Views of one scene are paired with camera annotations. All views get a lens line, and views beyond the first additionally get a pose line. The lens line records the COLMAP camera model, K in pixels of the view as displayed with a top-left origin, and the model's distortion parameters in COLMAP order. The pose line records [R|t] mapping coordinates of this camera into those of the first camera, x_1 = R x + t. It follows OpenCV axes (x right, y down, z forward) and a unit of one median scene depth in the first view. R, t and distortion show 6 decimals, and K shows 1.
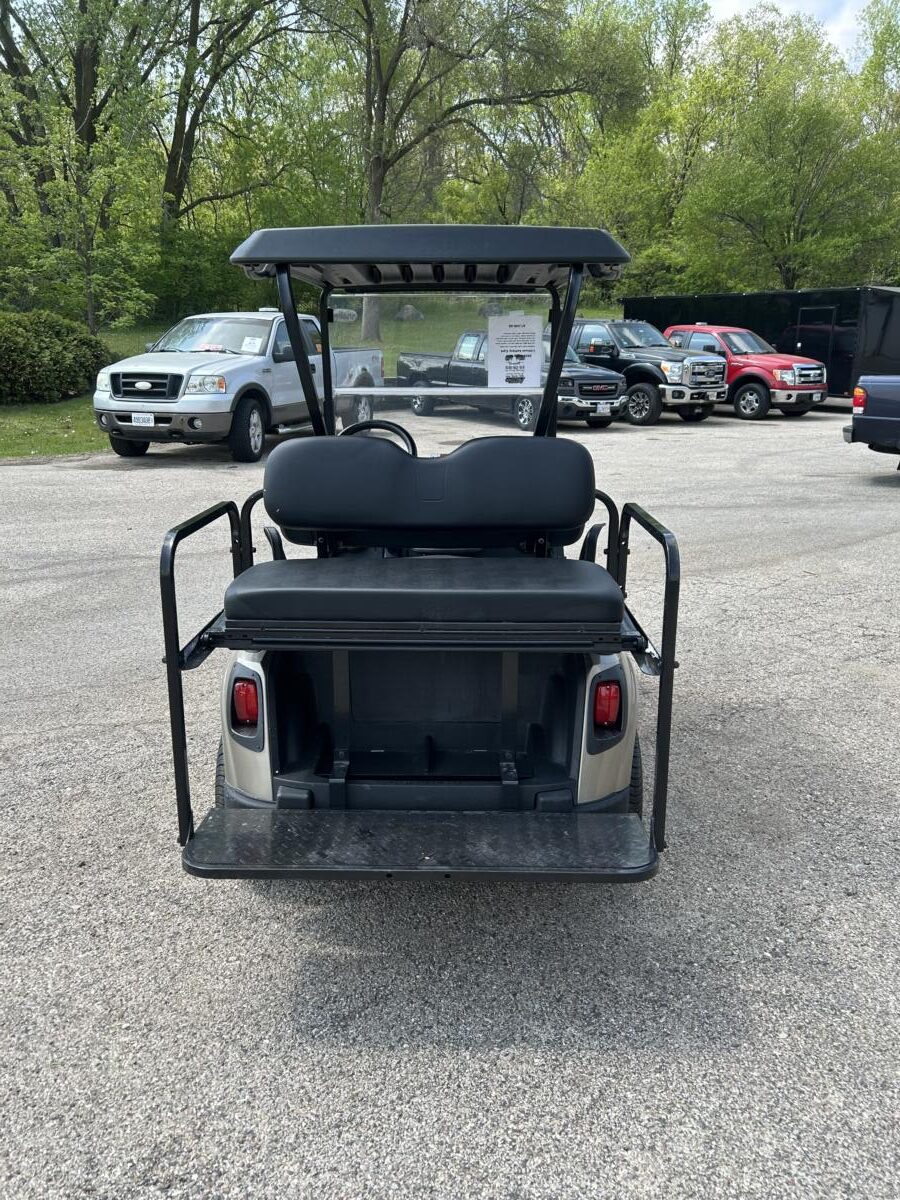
lens RADIAL K [[900.4, 0, 449.7], [0, 900.4, 601.8], [0, 0, 1]] dist [0.014770, -0.008721]
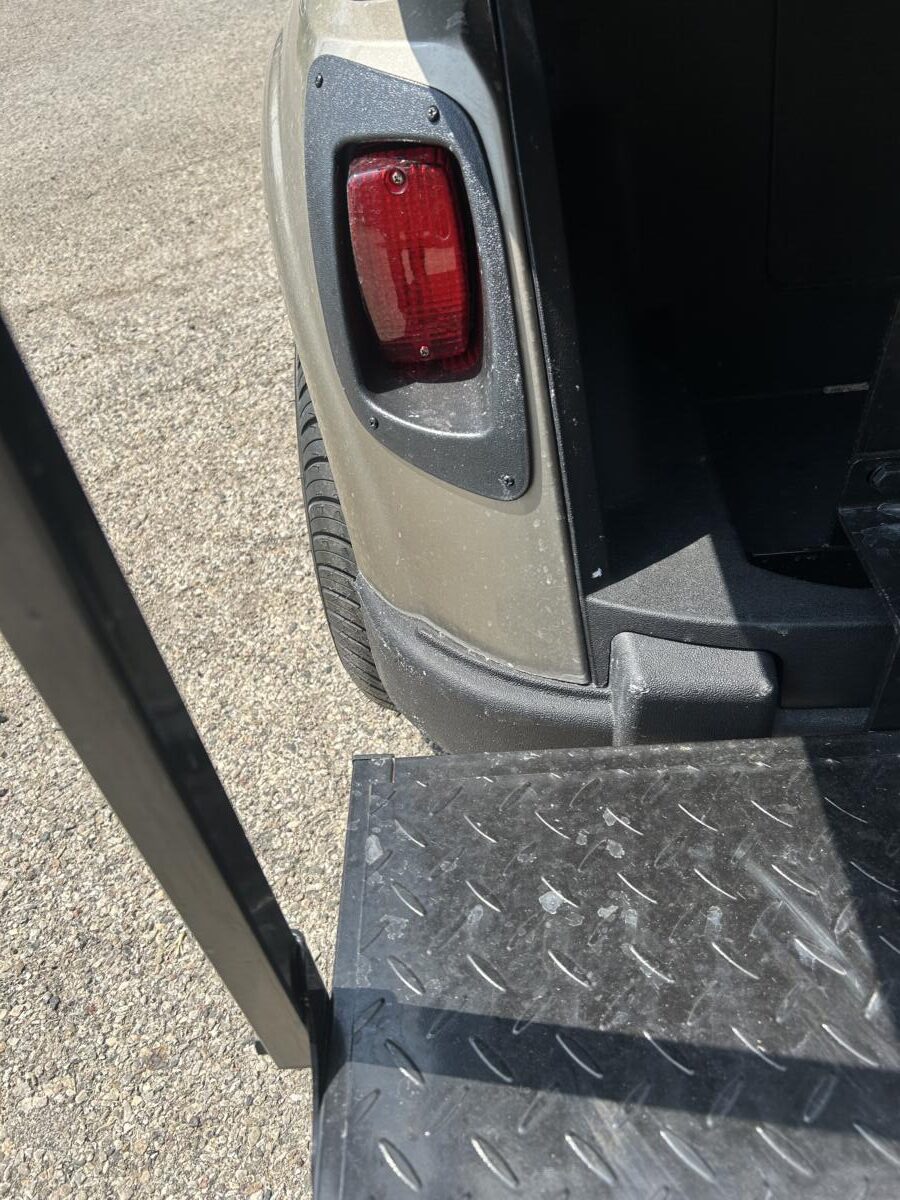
lens RADIAL K [[900.4, 0, 448.7], [0, 900.4, 601.7], [0, 0, 1]] dist [0.014770, -0.008721]
pose [[0.995663, -0.082084, -0.043782, -0.163359], [0.092938, 0.856651, 0.507456, 0.054892], [-0.004149, -0.509324, 0.860565, 0.591824]]
